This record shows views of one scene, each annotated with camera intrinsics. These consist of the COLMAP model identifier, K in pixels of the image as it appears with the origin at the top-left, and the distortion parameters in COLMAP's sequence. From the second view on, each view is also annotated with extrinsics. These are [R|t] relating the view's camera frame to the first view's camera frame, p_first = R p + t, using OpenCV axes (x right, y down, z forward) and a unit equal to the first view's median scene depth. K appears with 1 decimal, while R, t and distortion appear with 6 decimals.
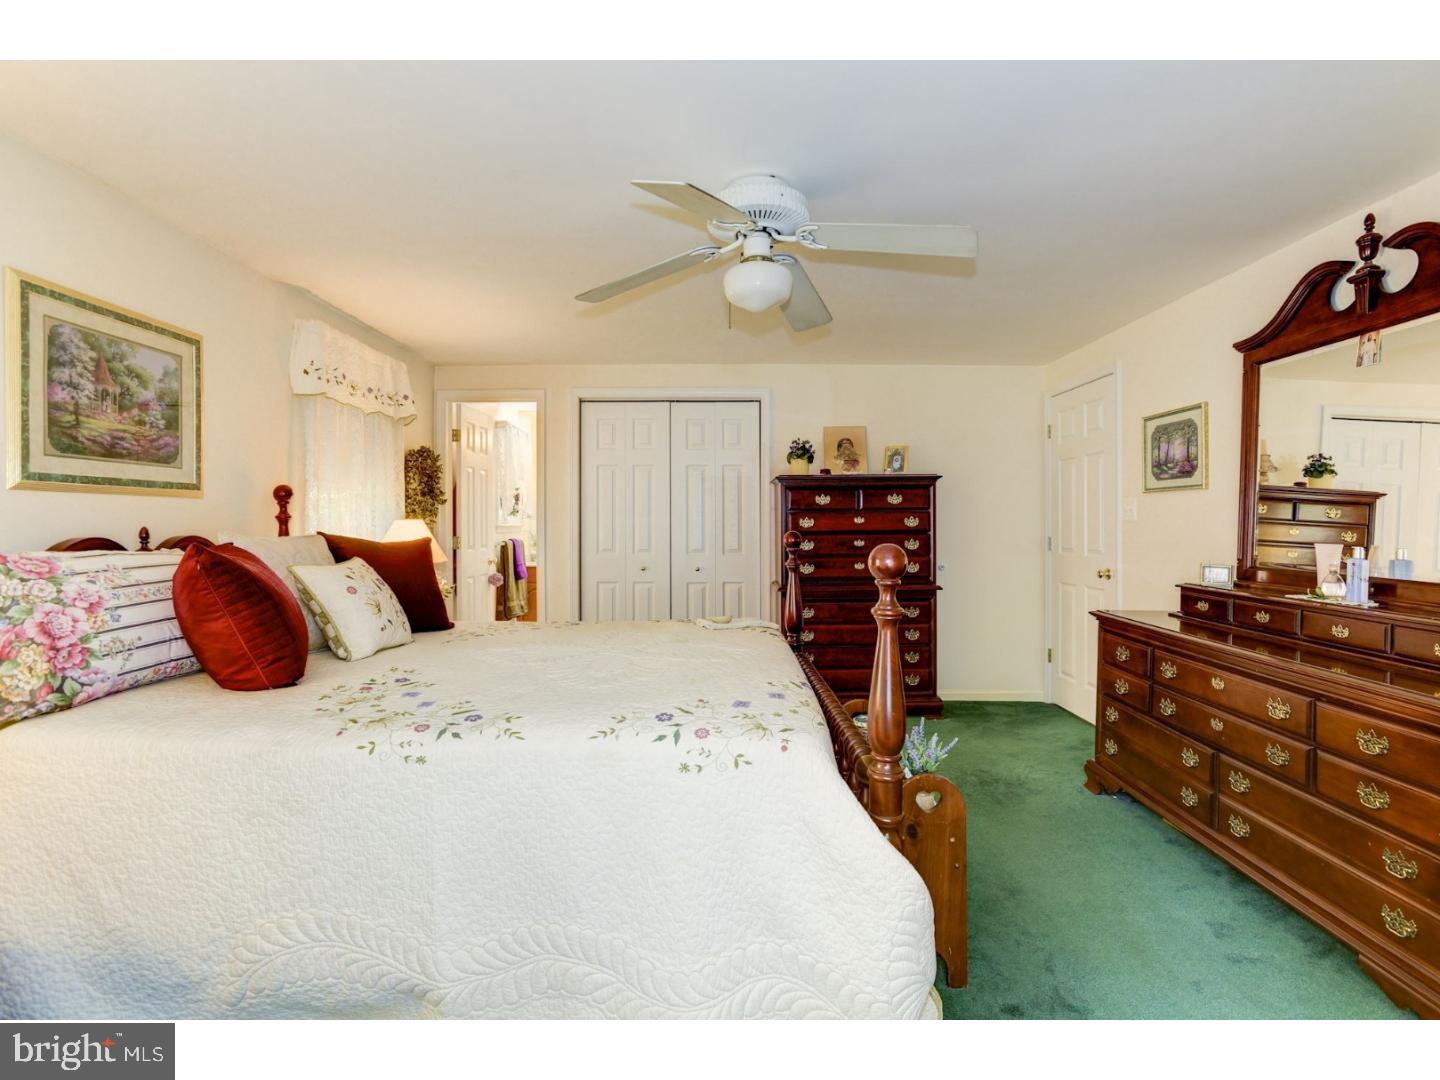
lens RADIAL K [[725.0, 0, 720.5], [0, 725.0, 539.9], [0, 0, 1]] dist [-0.005891, 0.004220]
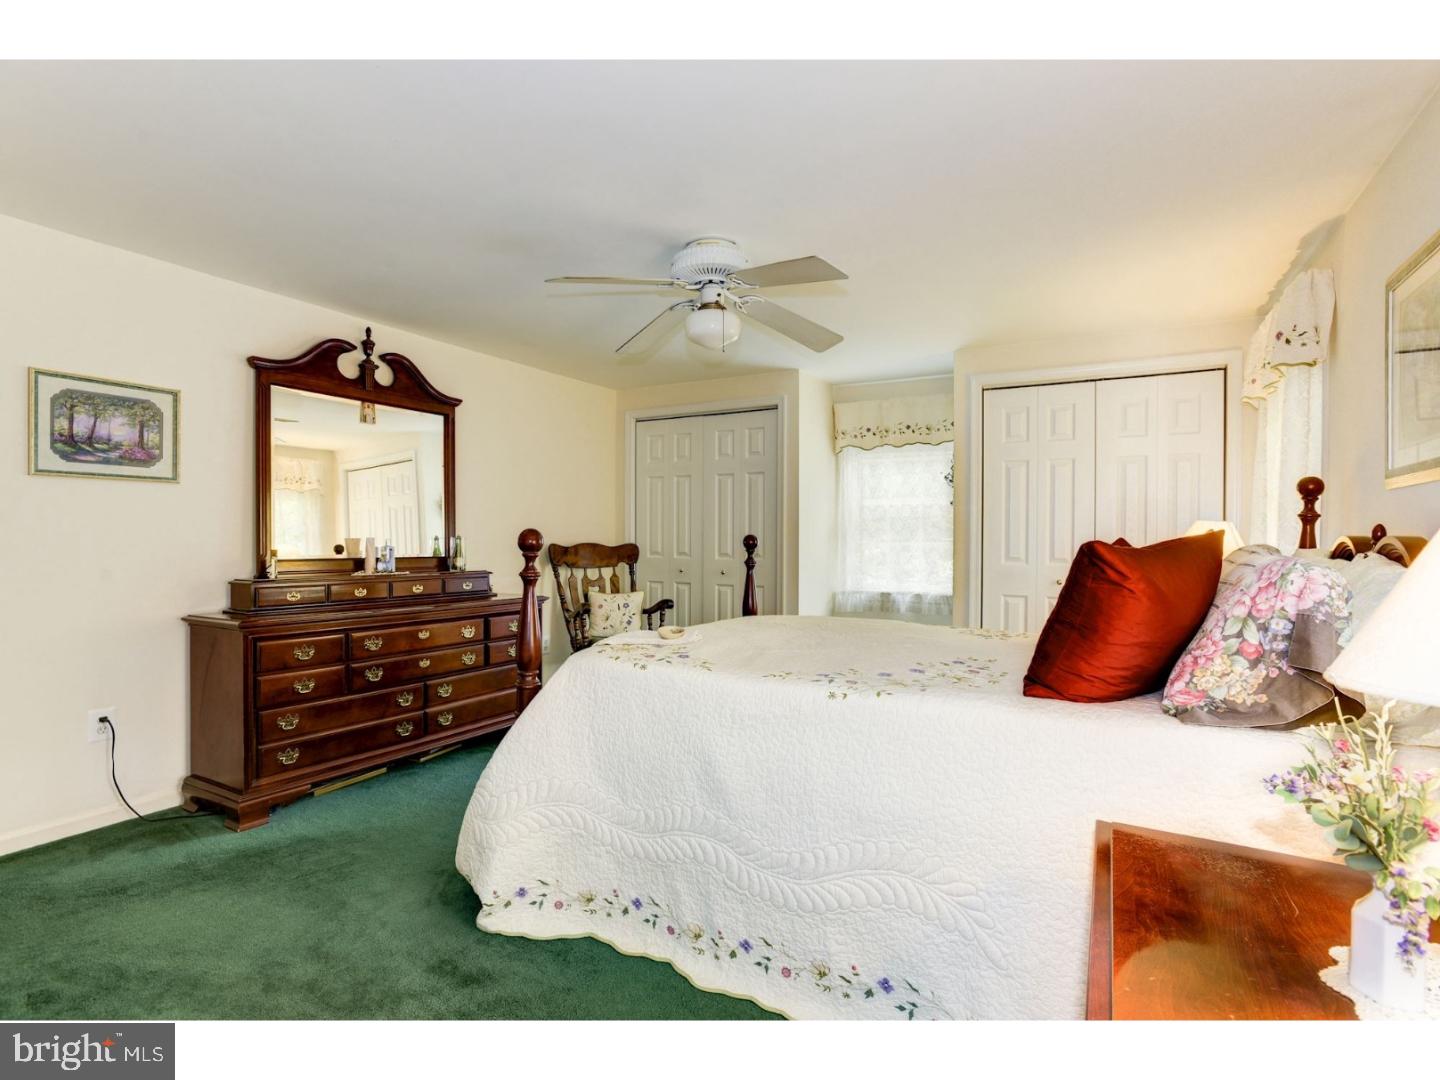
lens RADIAL K [[725.0, 0, 719.0], [0, 725.0, 536.8], [0, 0, 1]] dist [-0.005891, 0.004220]
pose [[-0.871937, -0.010925, 0.489496, -0.496150], [0.000225, 0.999742, 0.022713, -0.028177], [-0.489618, 0.019914, -0.871710, 1.837724]]
